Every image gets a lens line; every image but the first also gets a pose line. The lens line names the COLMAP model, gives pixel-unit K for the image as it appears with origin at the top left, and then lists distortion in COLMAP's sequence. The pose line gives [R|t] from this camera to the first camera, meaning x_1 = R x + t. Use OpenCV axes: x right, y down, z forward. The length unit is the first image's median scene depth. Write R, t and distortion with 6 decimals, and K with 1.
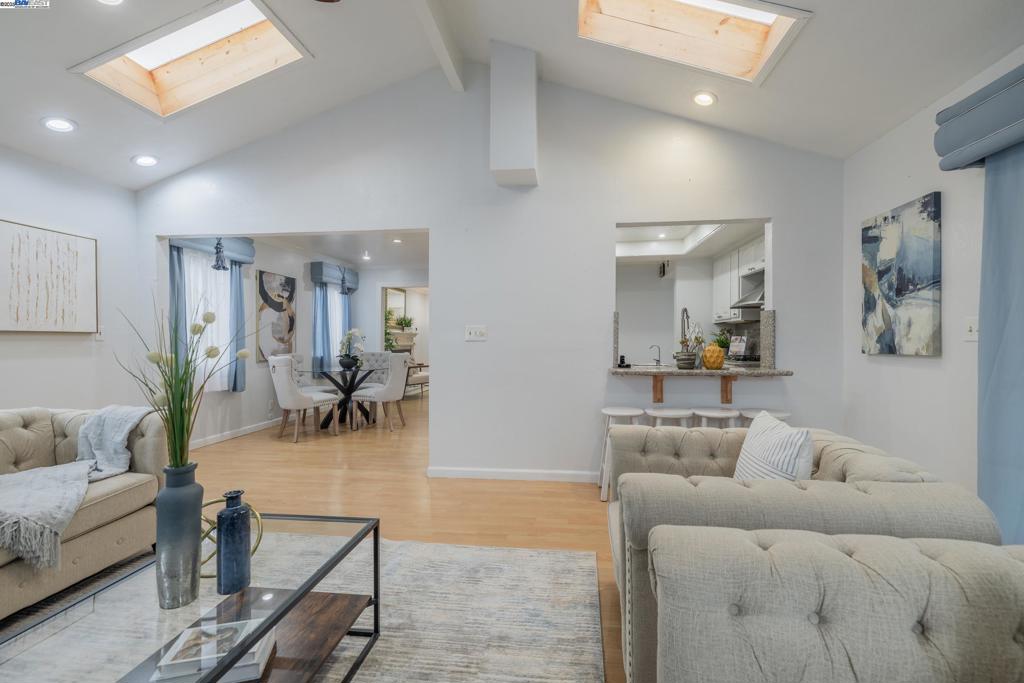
lens RADIAL K [[435.3, 0, 520.5], [0, 435.3, 342.5], [0, 0, 1]] dist [0.002904, 0.000237]
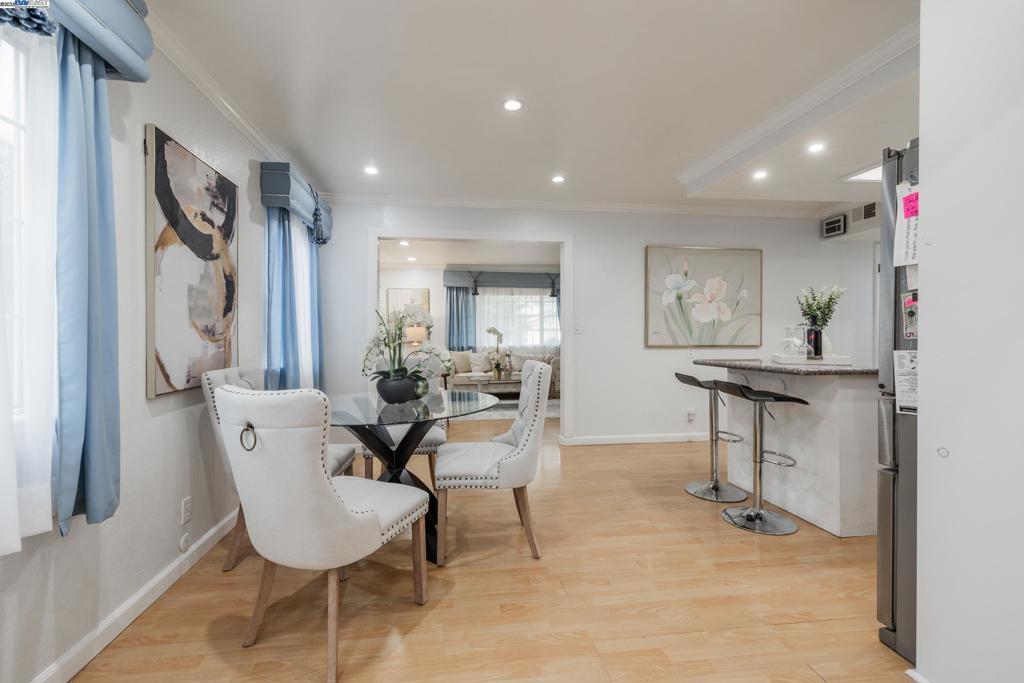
lens RADIAL K [[435.3, 0, 507.4], [0, 435.3, 339.0], [0, 0, 1]] dist [0.002904, 0.000237]
pose [[0.969538, -0.004082, 0.244908, -0.386549], [0.002700, 0.999978, 0.005982, -0.002228], [-0.244927, -0.005139, 0.969528, 0.558377]]
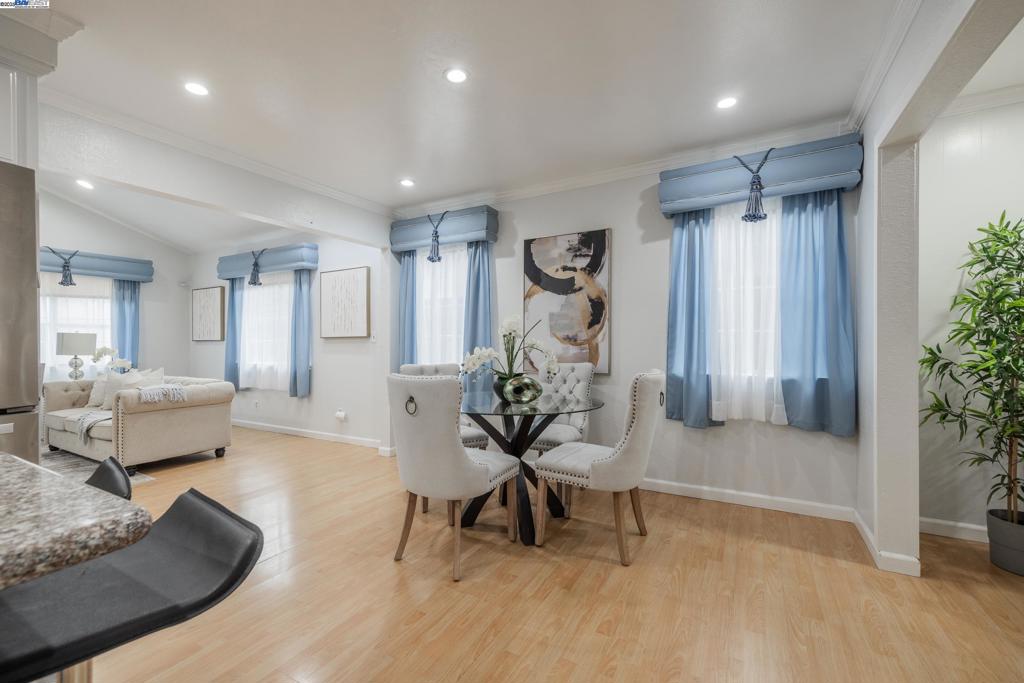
lens RADIAL K [[435.3, 0, 504.8], [0, 435.3, 340.6], [0, 0, 1]] dist [0.002904, 0.000237]
pose [[-0.408353, 0.004189, -0.912814, 0.043281], [0.006272, 0.999979, 0.001783, -0.006896], [0.912802, -0.004997, -0.408371, 1.161236]]
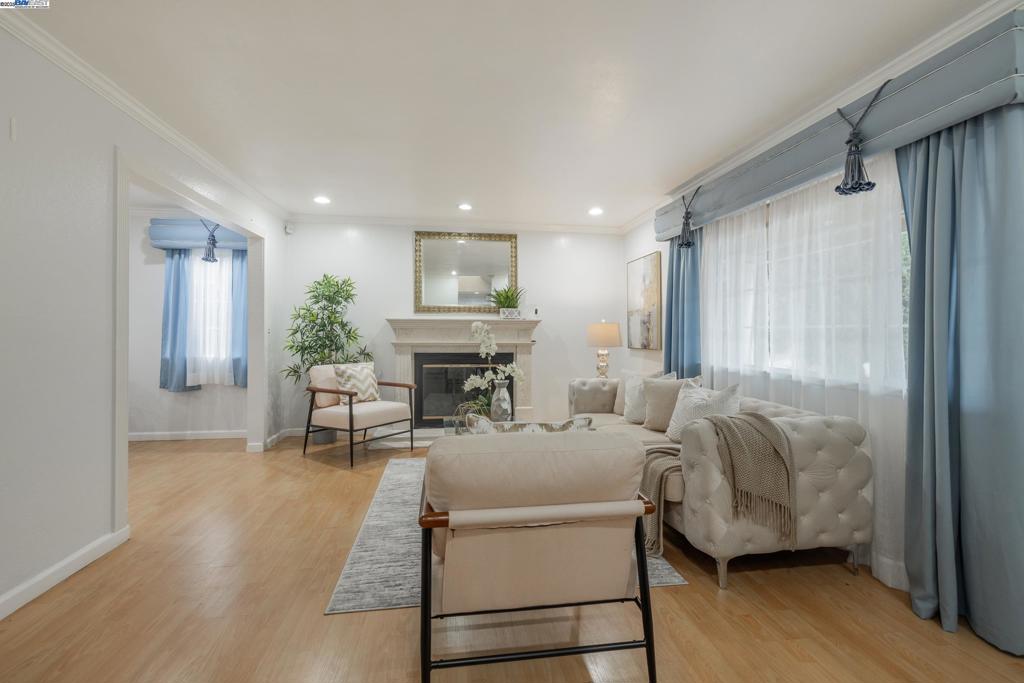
lens RADIAL K [[435.3, 0, 510.2], [0, 435.3, 335.9], [0, 0, 1]] dist [0.002904, 0.000237]
pose [[0.240765, 0.004017, -0.970575, 0.374556], [-0.005648, 0.999980, 0.002738, -0.007694], [0.970567, 0.004822, 0.240783, 1.540093]]
